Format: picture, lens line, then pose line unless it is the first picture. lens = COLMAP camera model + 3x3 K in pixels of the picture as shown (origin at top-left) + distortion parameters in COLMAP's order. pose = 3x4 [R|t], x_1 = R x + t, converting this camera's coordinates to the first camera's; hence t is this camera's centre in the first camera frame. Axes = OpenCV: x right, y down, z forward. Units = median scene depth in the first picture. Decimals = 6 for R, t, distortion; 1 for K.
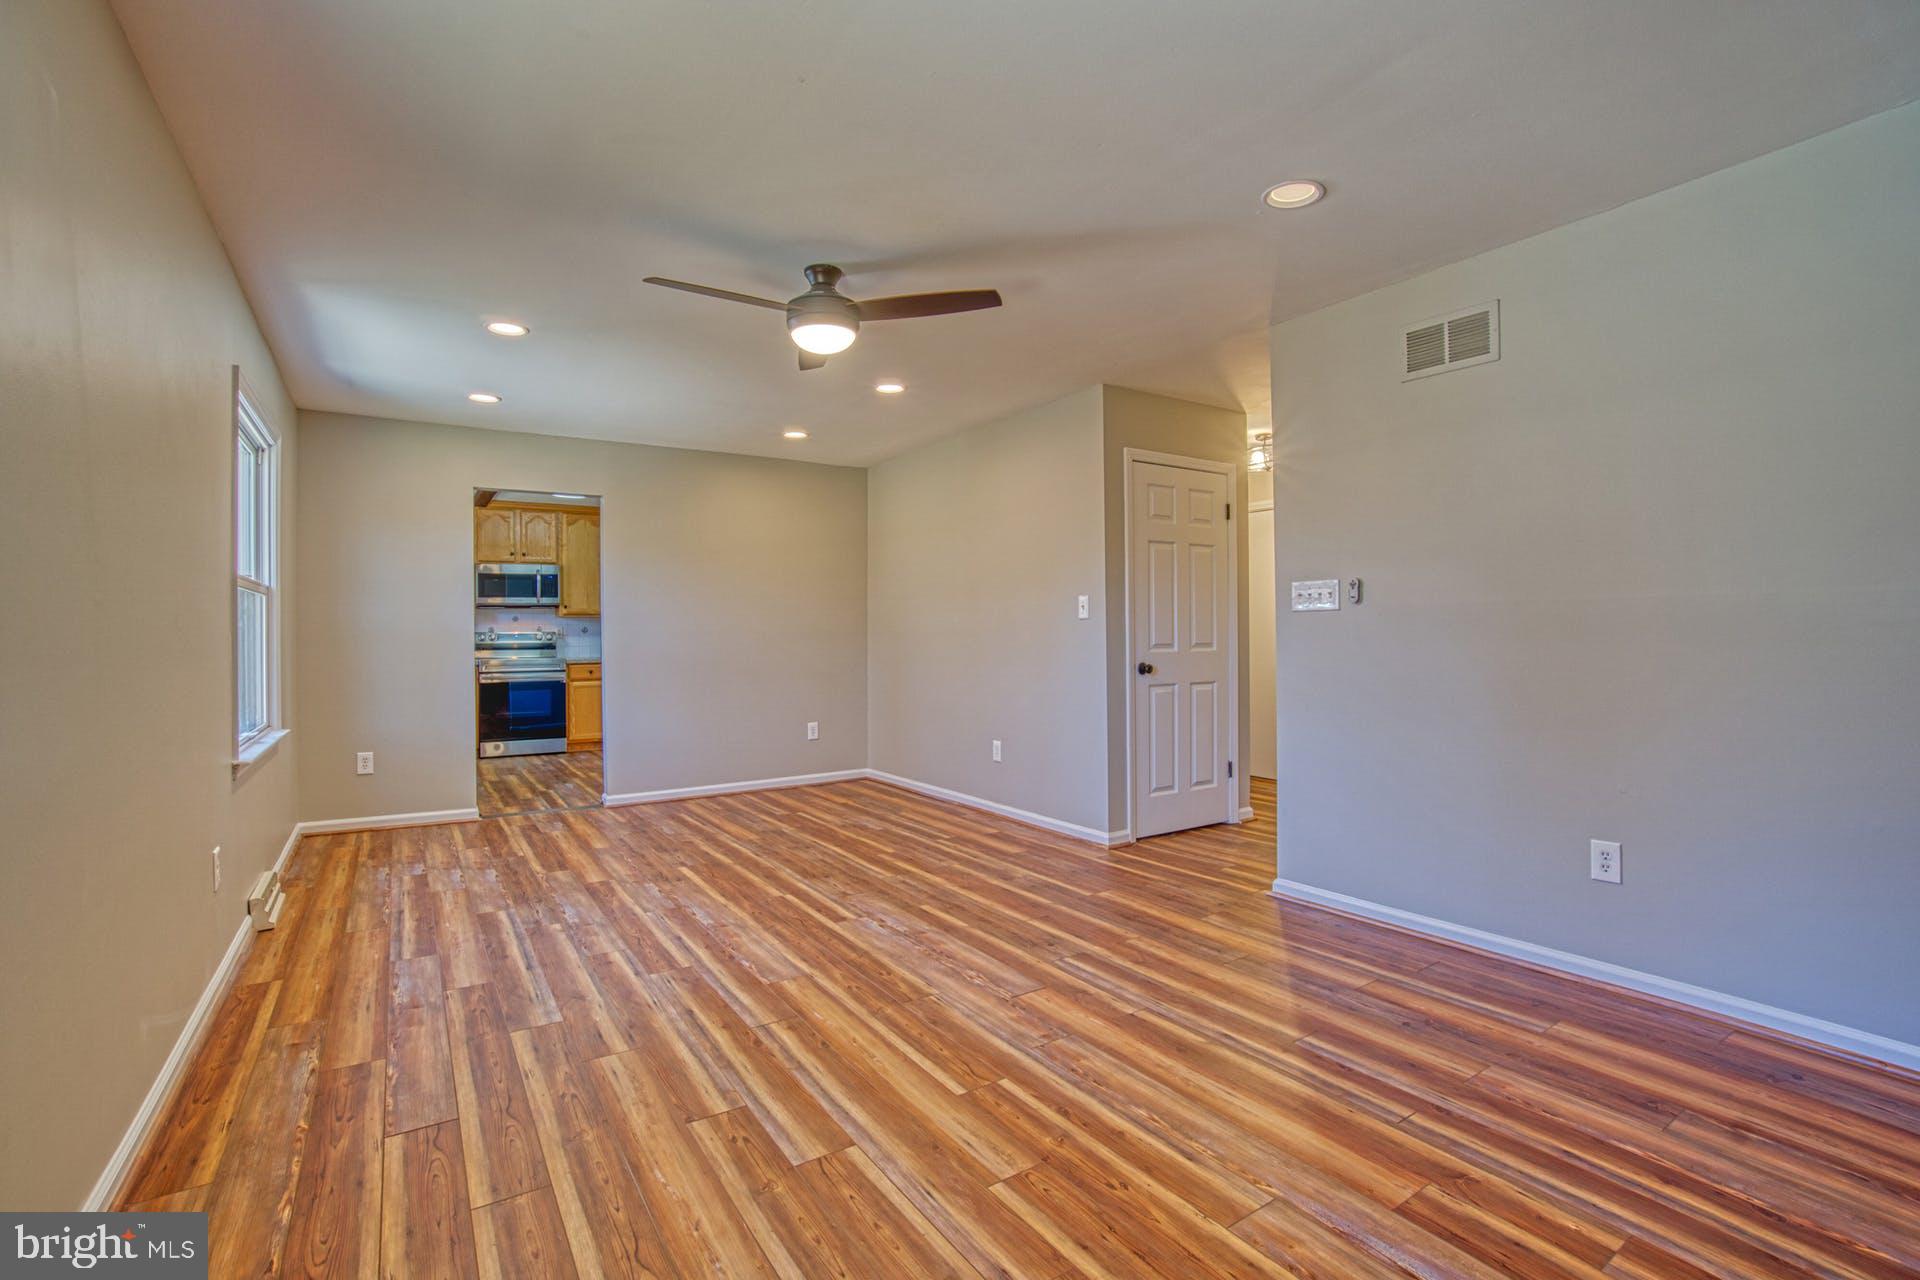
lens RADIAL K [[845.3, 0, 943.5], [0, 845.3, 626.1], [0, 0, 1]] dist [-0.062233, 0.023015]
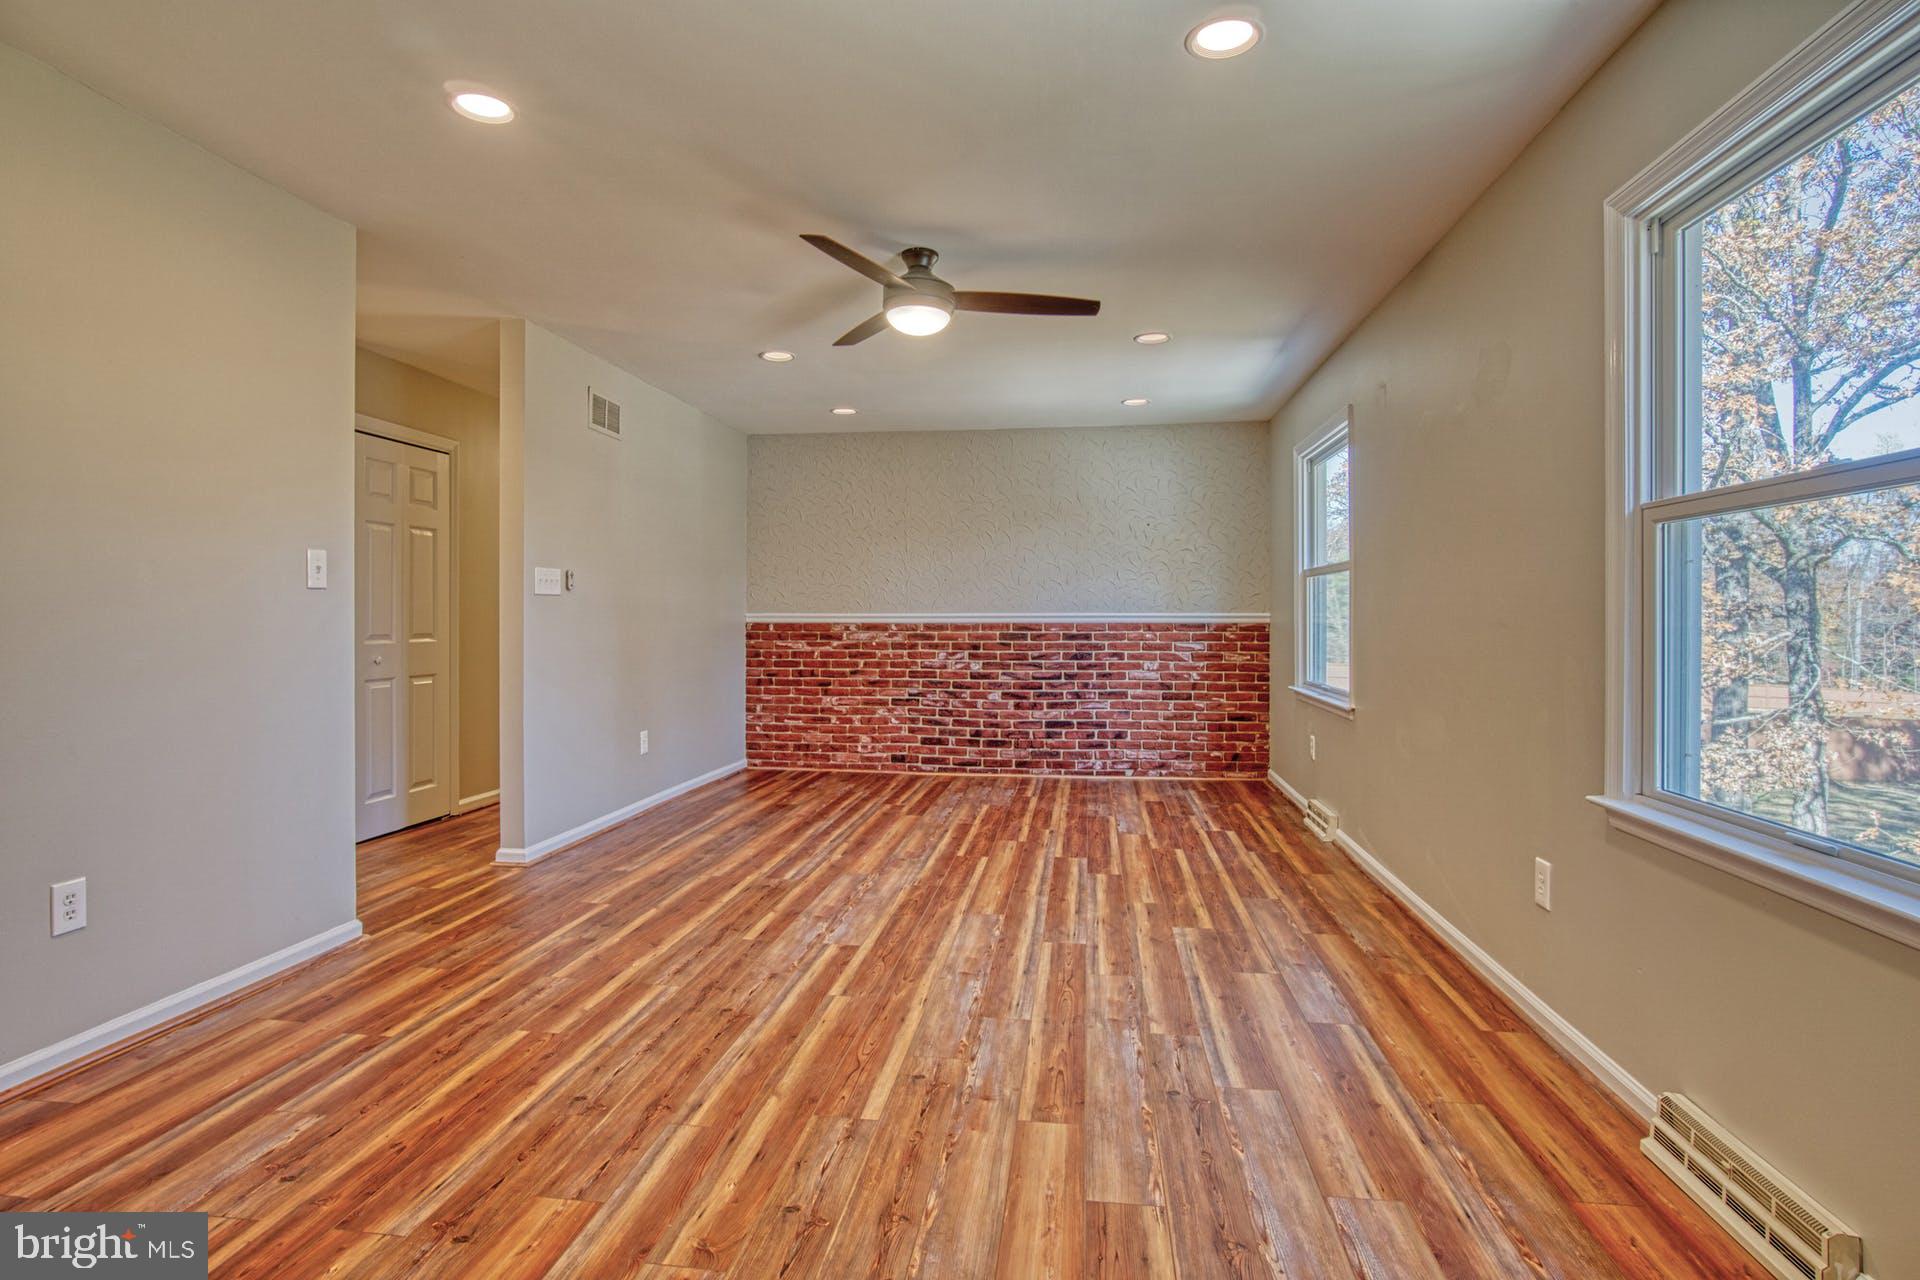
lens RADIAL K [[845.3, 0, 943.5], [0, 845.3, 626.1], [0, 0, 1]] dist [-0.062233, 0.023015]
pose [[-0.720004, -0.001366, 0.693968, -0.855874], [0.000068, 0.999998, 0.002039, 0.025179], [-0.693970, 0.001516, -0.720003, 1.693413]]
